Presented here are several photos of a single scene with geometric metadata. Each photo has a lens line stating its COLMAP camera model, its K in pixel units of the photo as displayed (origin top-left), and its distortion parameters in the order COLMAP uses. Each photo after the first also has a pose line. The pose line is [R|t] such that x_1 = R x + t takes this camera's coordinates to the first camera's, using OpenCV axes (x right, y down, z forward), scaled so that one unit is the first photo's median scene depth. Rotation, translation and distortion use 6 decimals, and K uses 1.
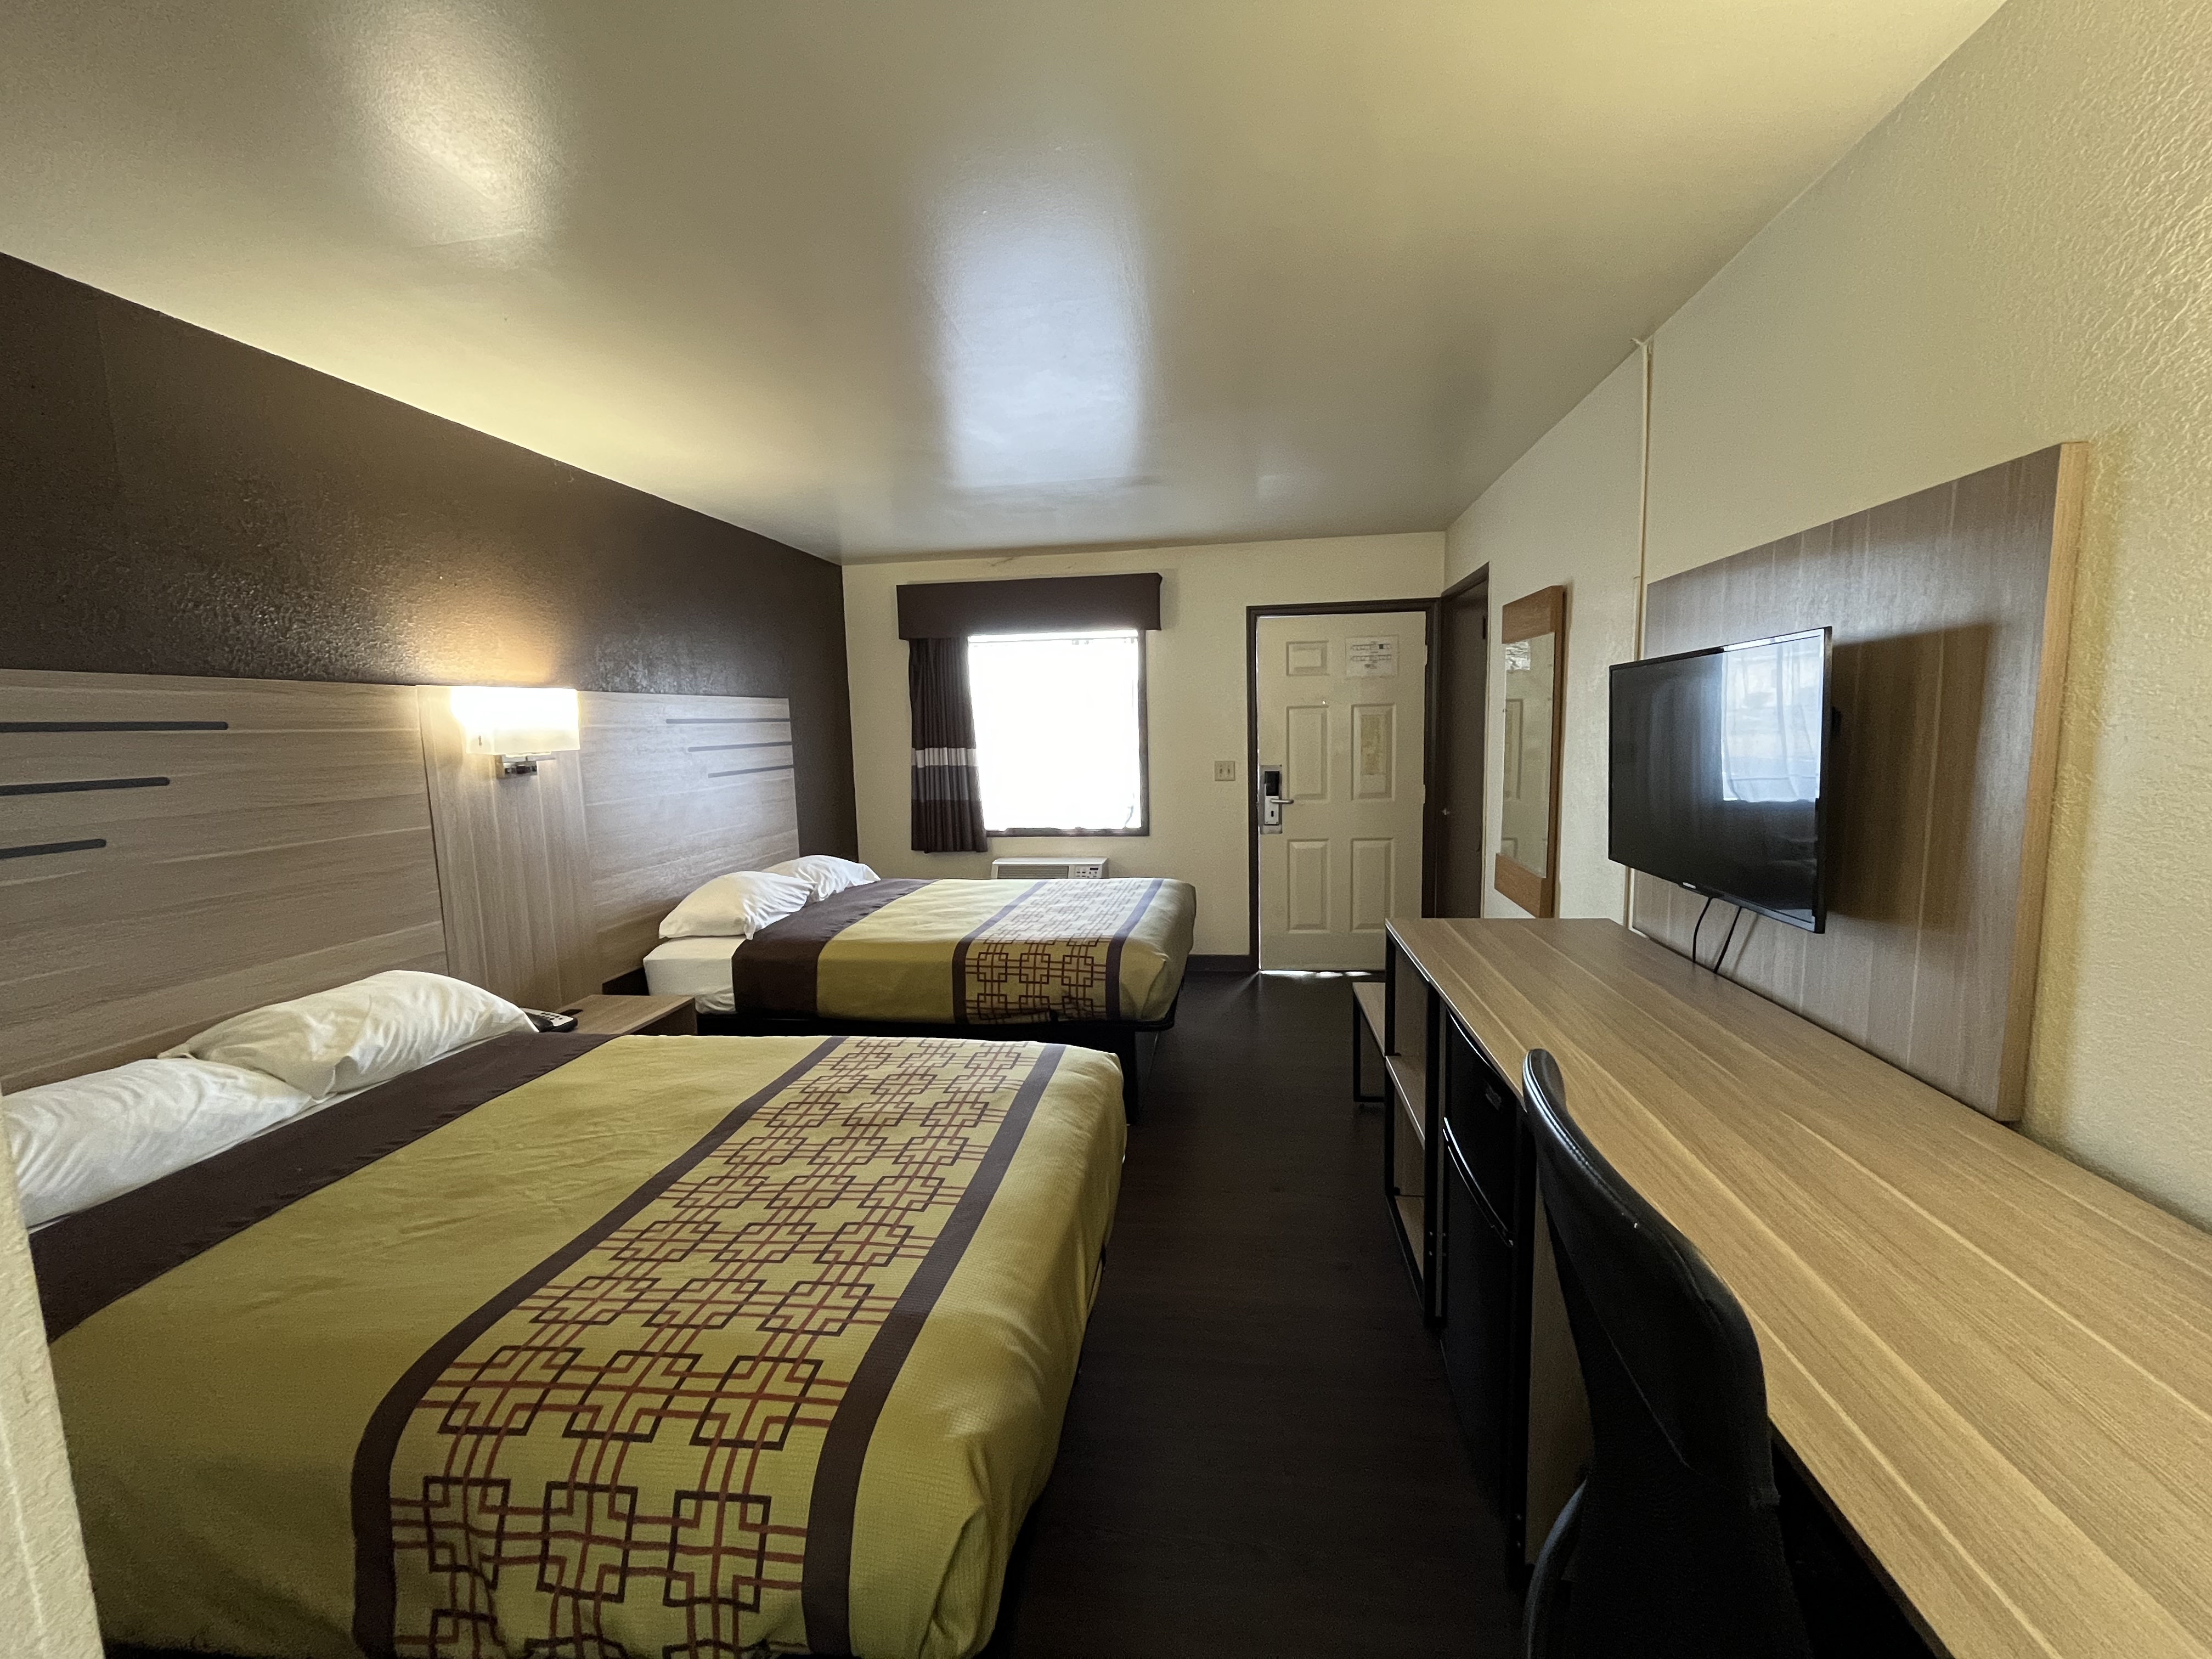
lens RADIAL K [[899.1, 0, 1106.0], [0, 899.1, 829.5], [0, 0, 1]] dist [-0.002725, -0.000454]
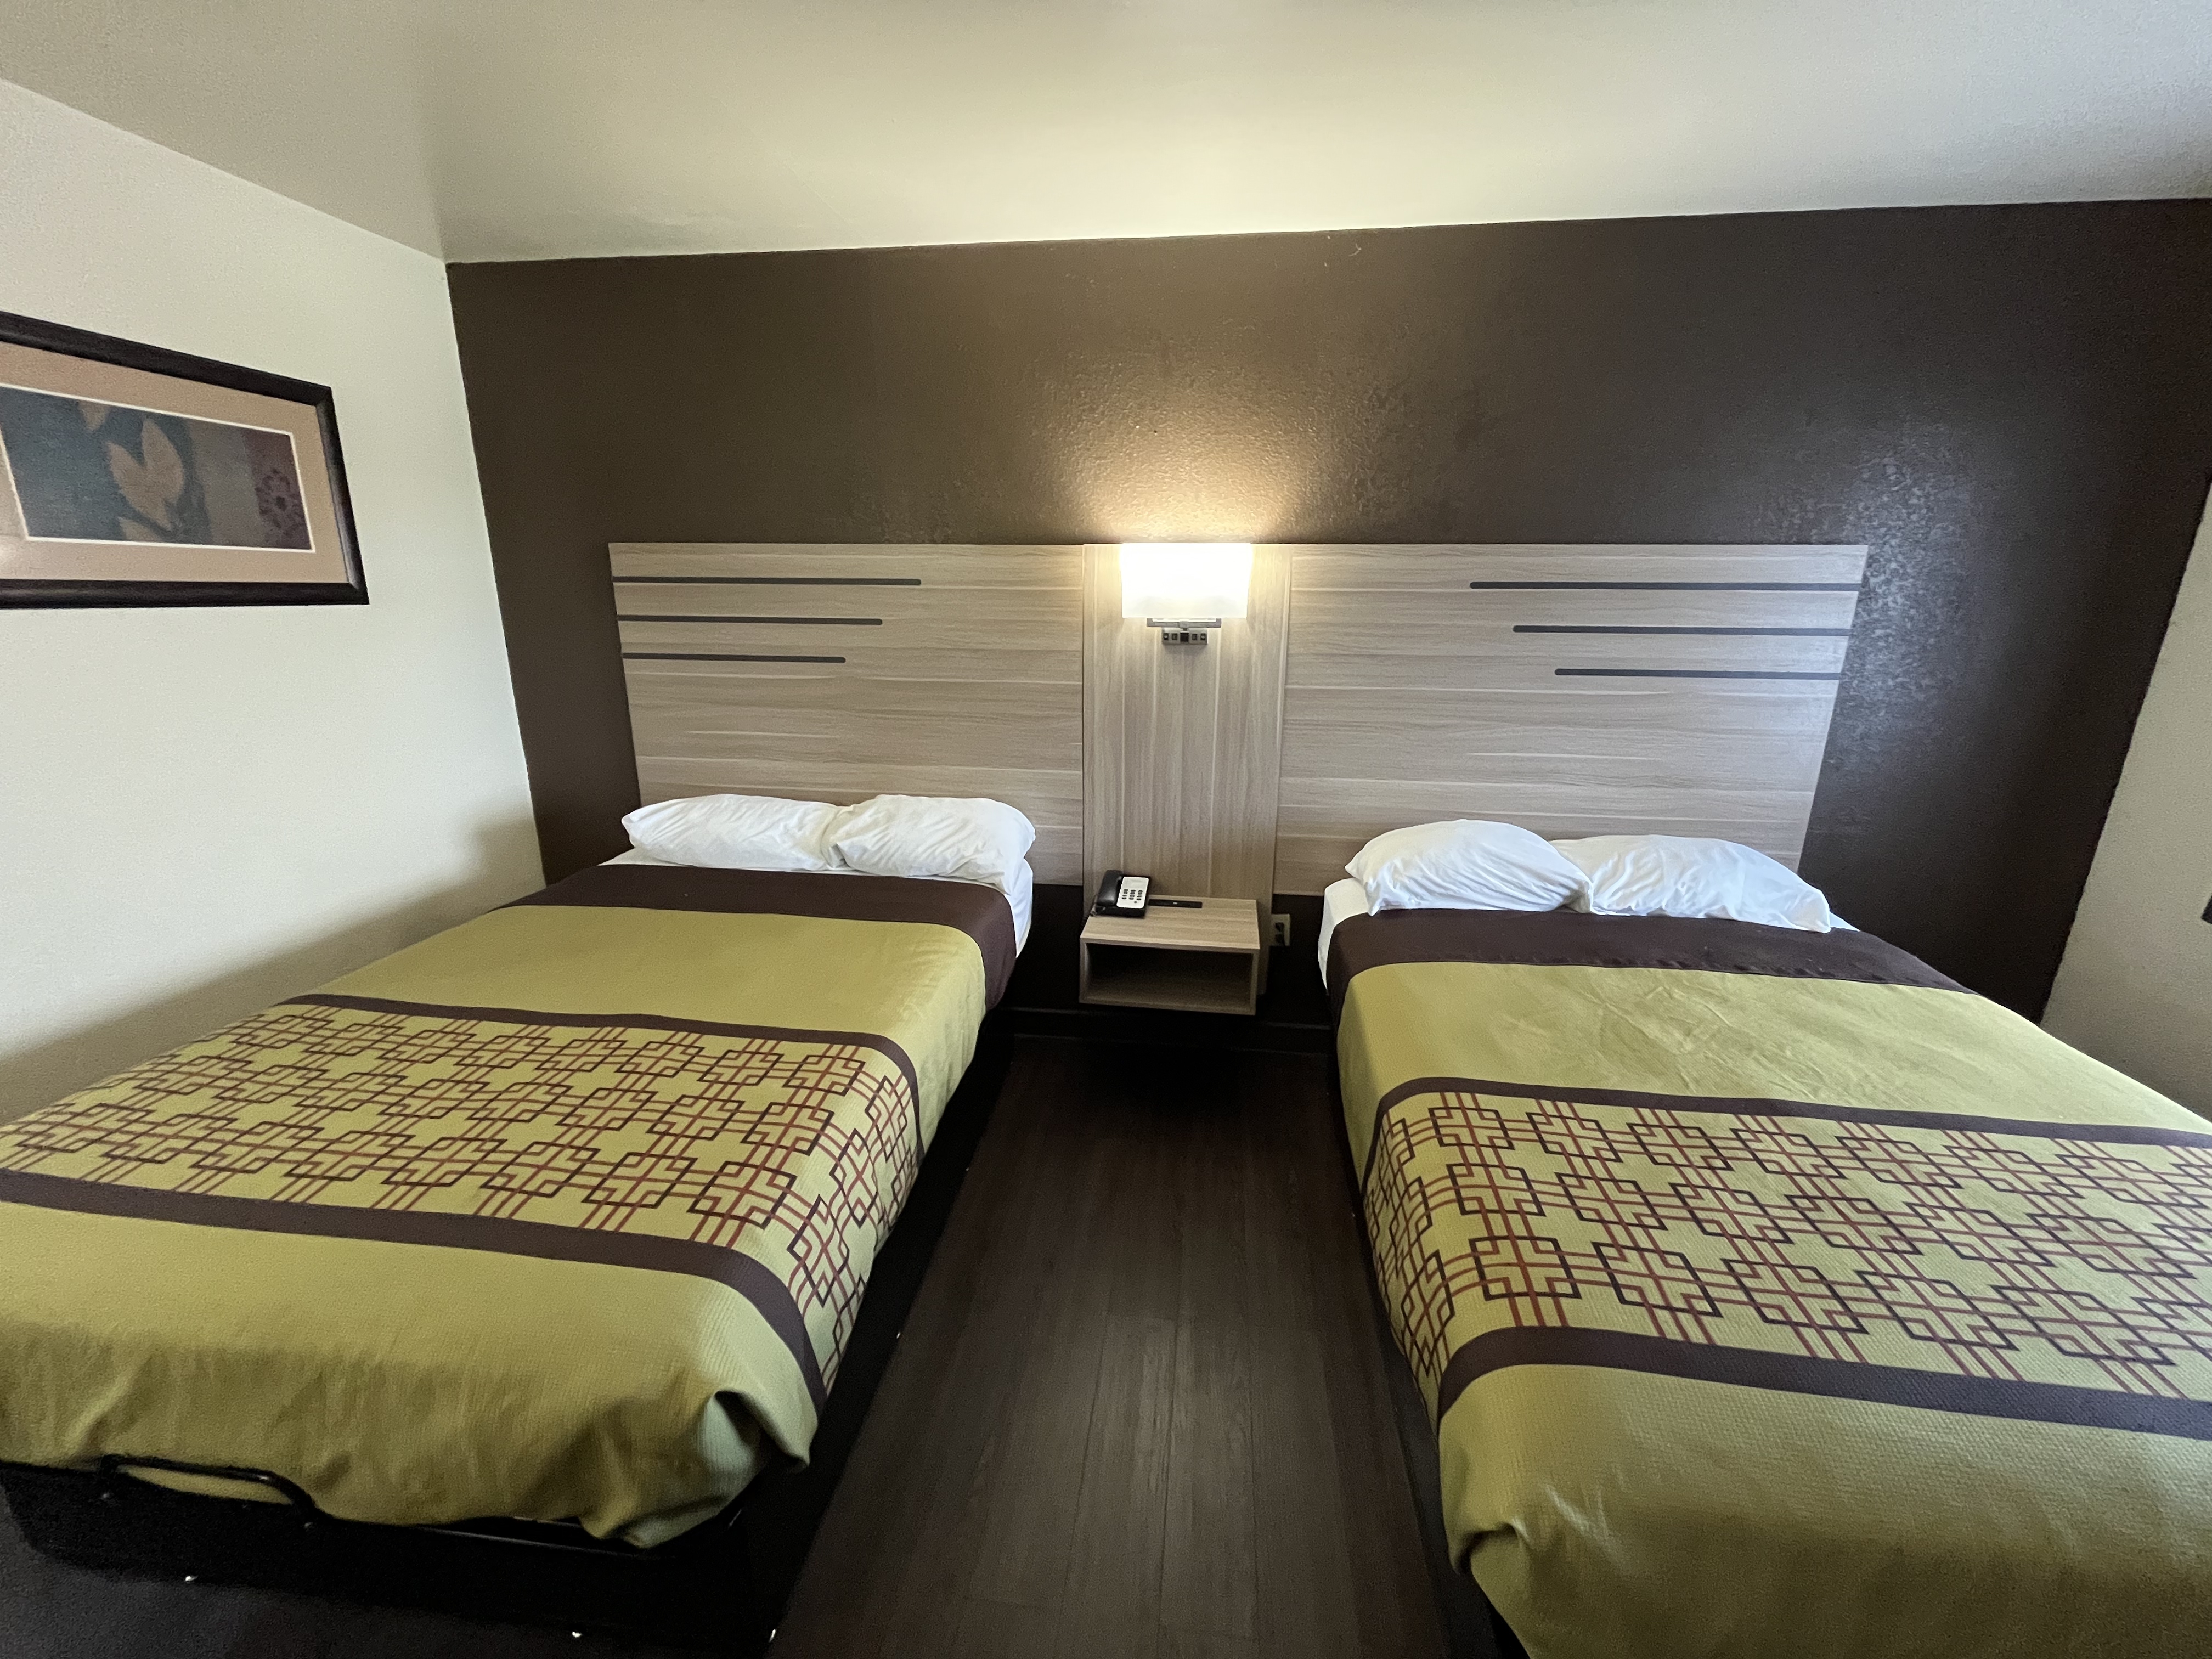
lens RADIAL K [[899.1, 0, 1106.0], [0, 899.1, 829.5], [0, 0, 1]] dist [-0.002725, -0.000454]
pose [[0.039227, 0.295869, -0.954423, 0.306746], [-0.130034, 0.948547, 0.288703, -0.145221], [0.990733, 0.112782, 0.075682, 0.935579]]
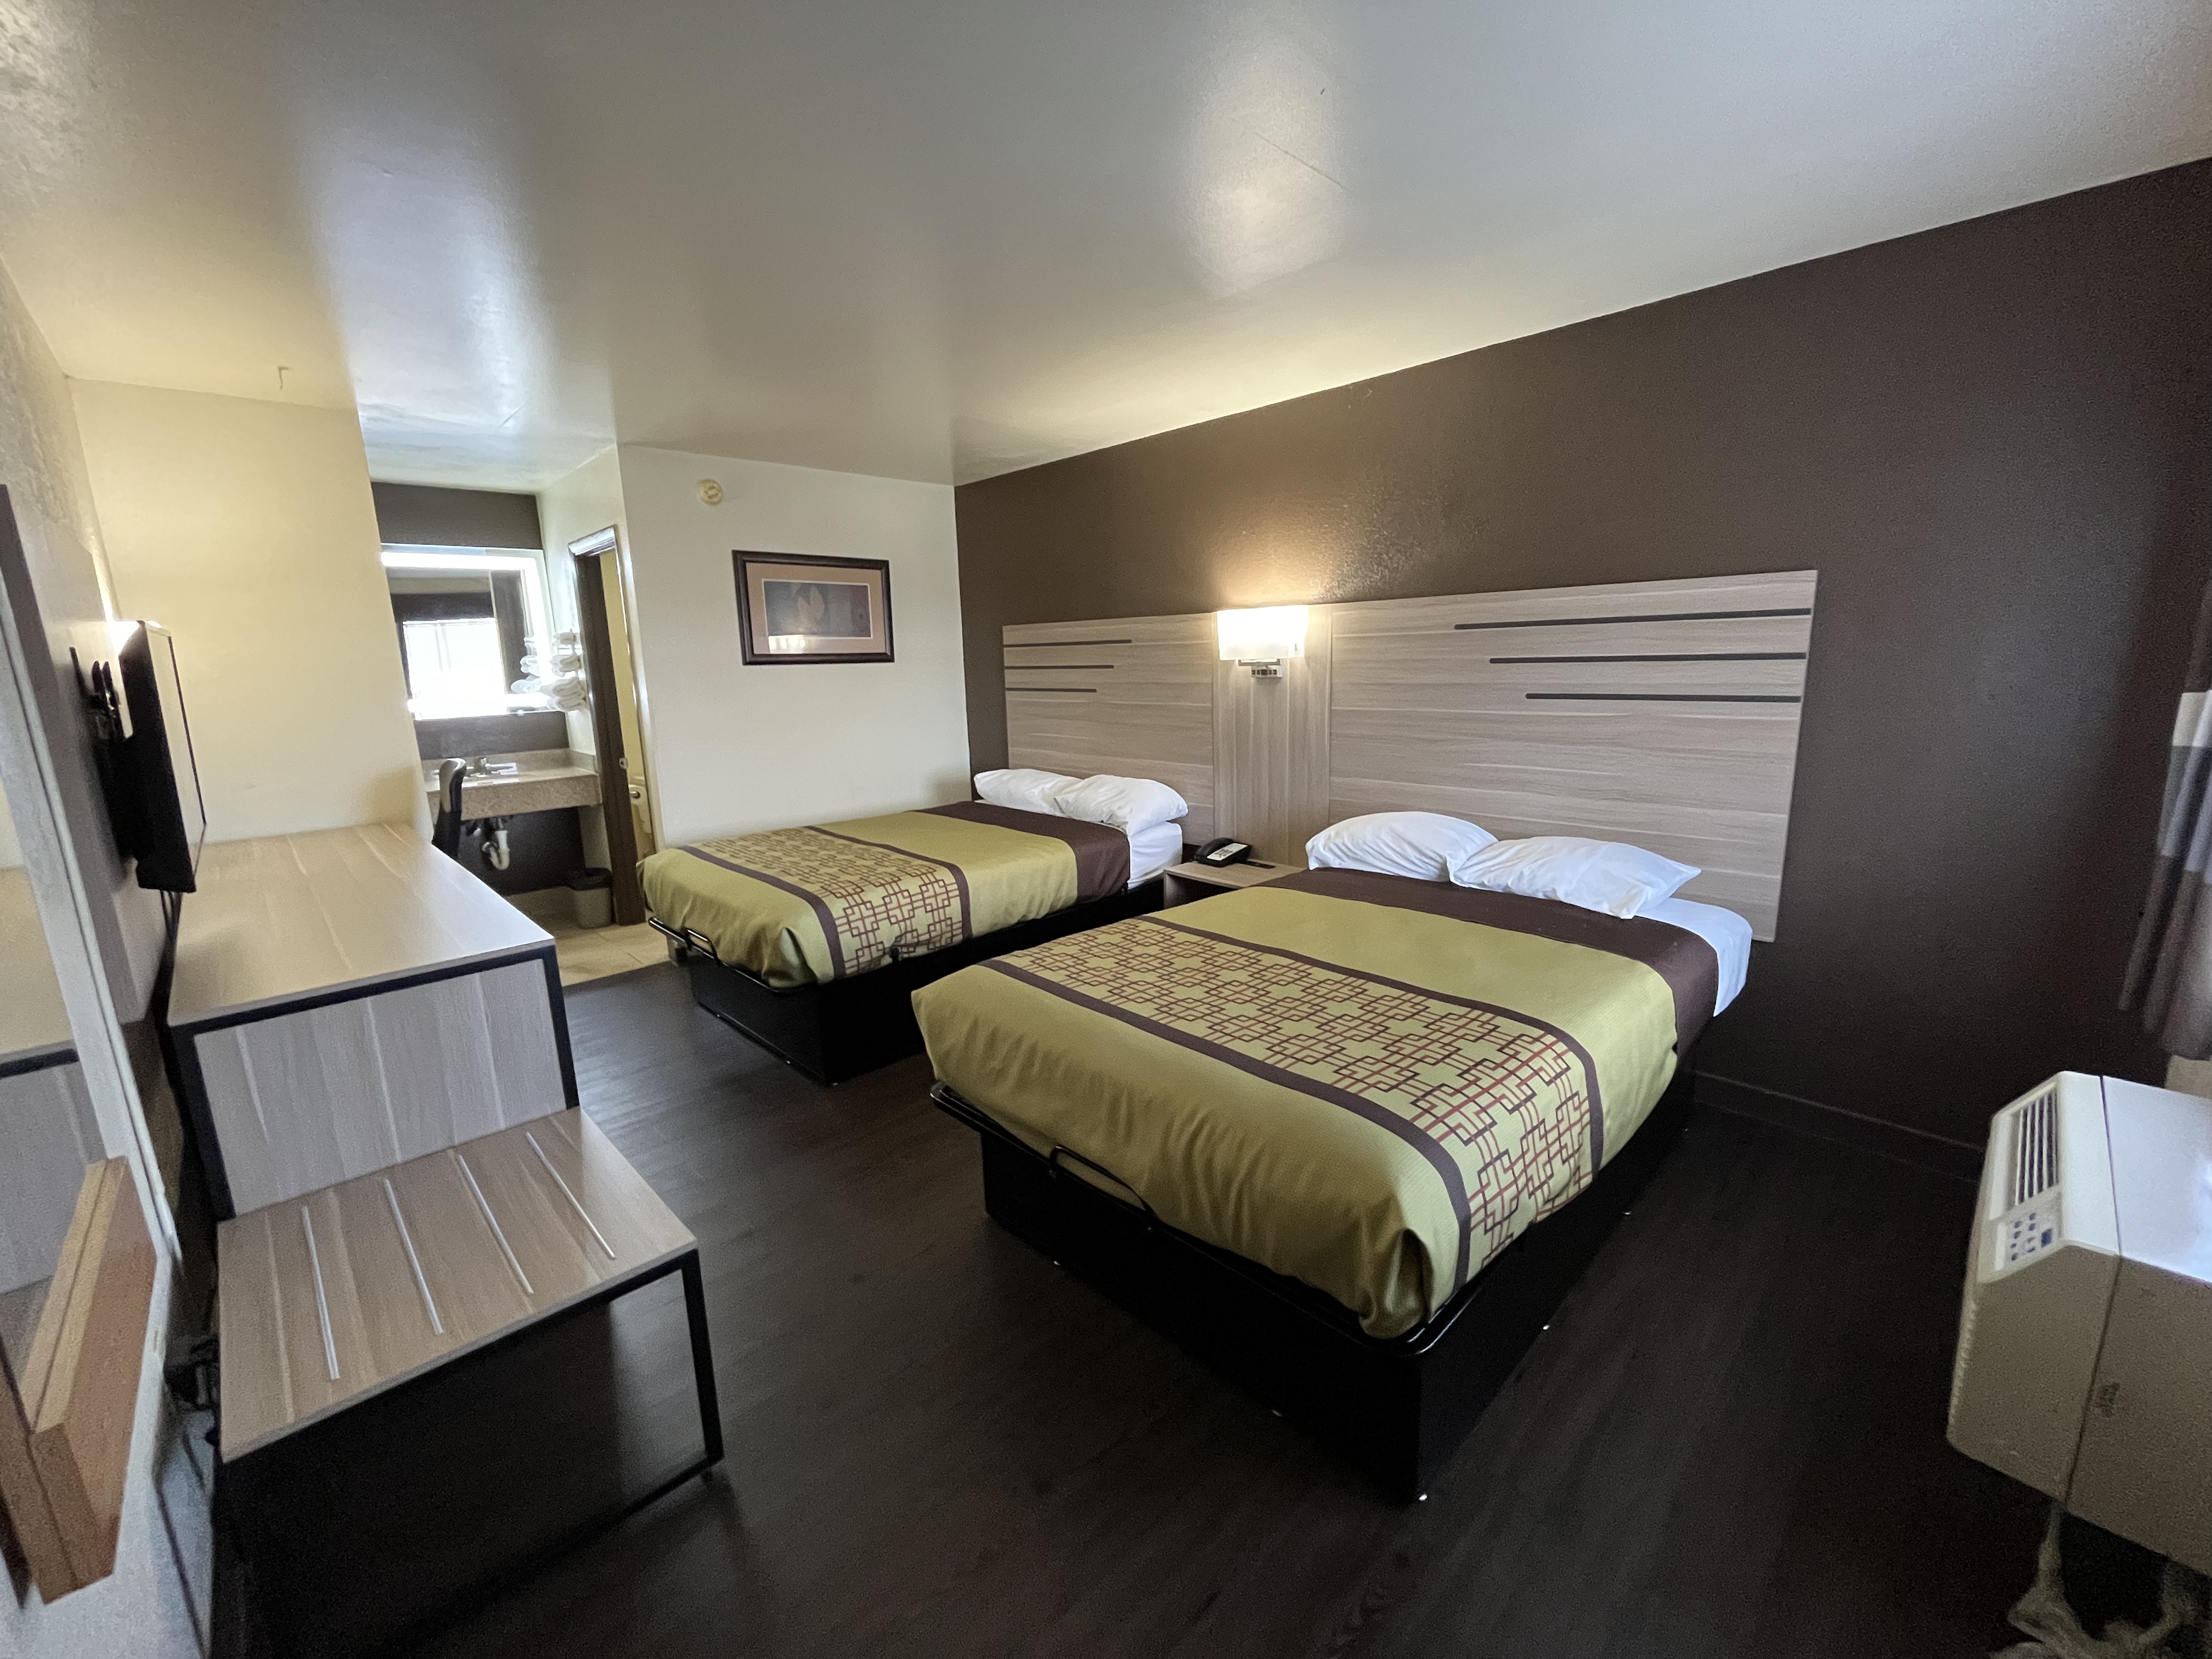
lens RADIAL K [[899.1, 0, 1106.0], [0, 899.1, 829.5], [0, 0, 1]] dist [-0.002725, -0.000454]
pose [[-0.597835, 0.206043, -0.774687, 0.592002], [-0.047679, 0.955552, 0.290941, -0.234772], [0.800200, 0.210871, -0.561438, 1.718925]]
